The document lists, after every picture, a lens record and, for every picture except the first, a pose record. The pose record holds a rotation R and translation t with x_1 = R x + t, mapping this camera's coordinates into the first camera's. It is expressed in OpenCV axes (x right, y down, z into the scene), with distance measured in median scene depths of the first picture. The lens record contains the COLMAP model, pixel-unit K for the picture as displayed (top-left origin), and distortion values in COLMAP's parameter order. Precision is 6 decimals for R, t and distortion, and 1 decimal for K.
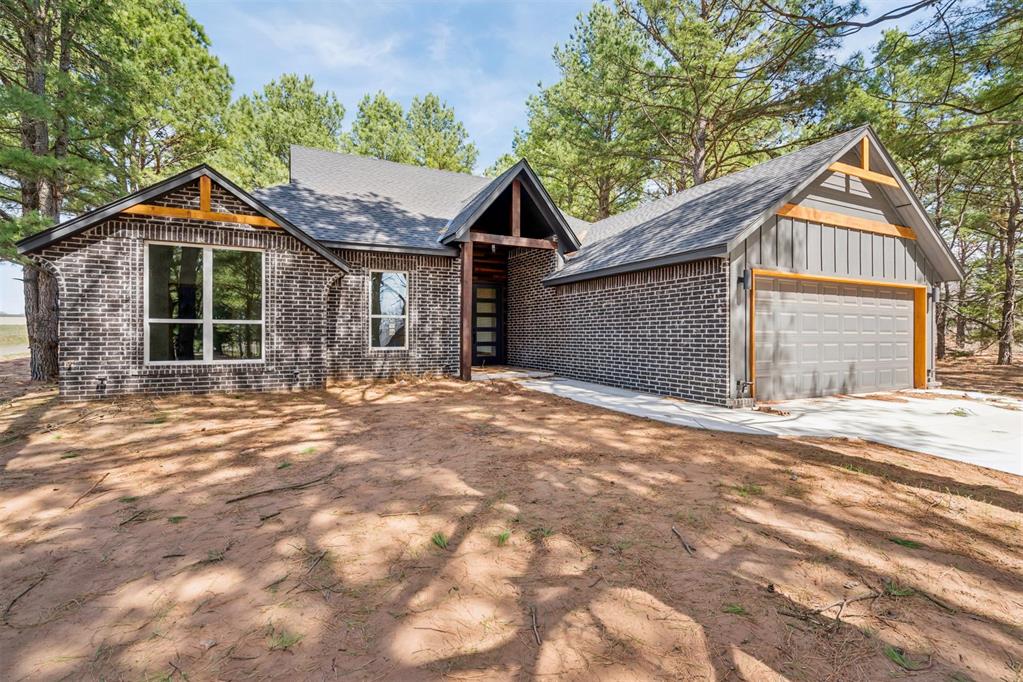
lens RADIAL K [[469.4, 0, 521.4], [0, 469.4, 335.3], [0, 0, 1]] dist [-0.009045, 0.002439]
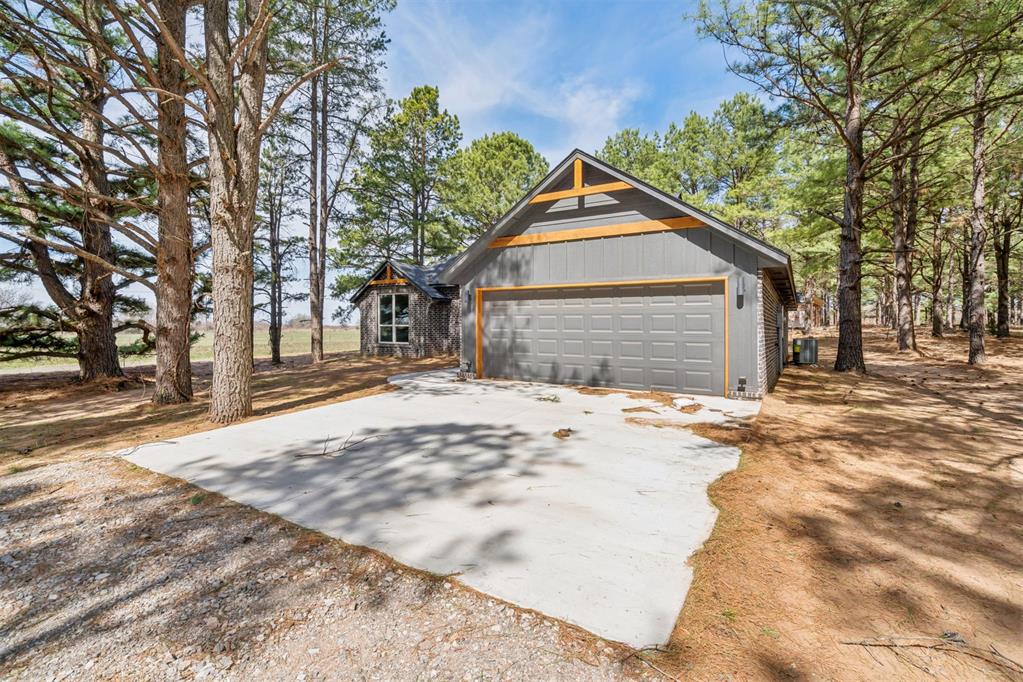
lens RADIAL K [[469.4, 0, 513.7], [0, 469.4, 337.6], [0, 0, 1]] dist [-0.009045, 0.002439]
pose [[0.525179, 0.013852, -0.850879, 1.583192], [-0.010397, 0.999897, 0.009860, 0.000954], [0.850928, 0.003668, 0.525269, 0.260411]]
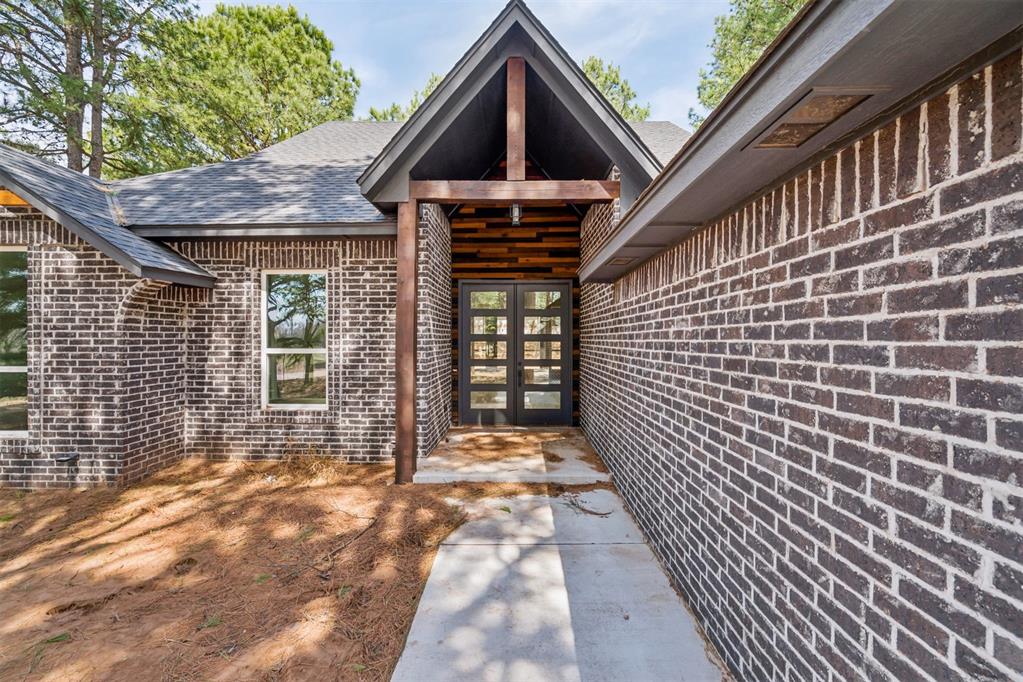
lens RADIAL K [[469.4, 0, 512.9], [0, 469.4, 340.1], [0, 0, 1]] dist [-0.009045, 0.002439]
pose [[0.884833, 0.002634, -0.465902, 0.263582], [-0.001207, 0.999994, 0.003361, -0.067826], [0.465907, -0.002412, 0.884830, 0.758942]]
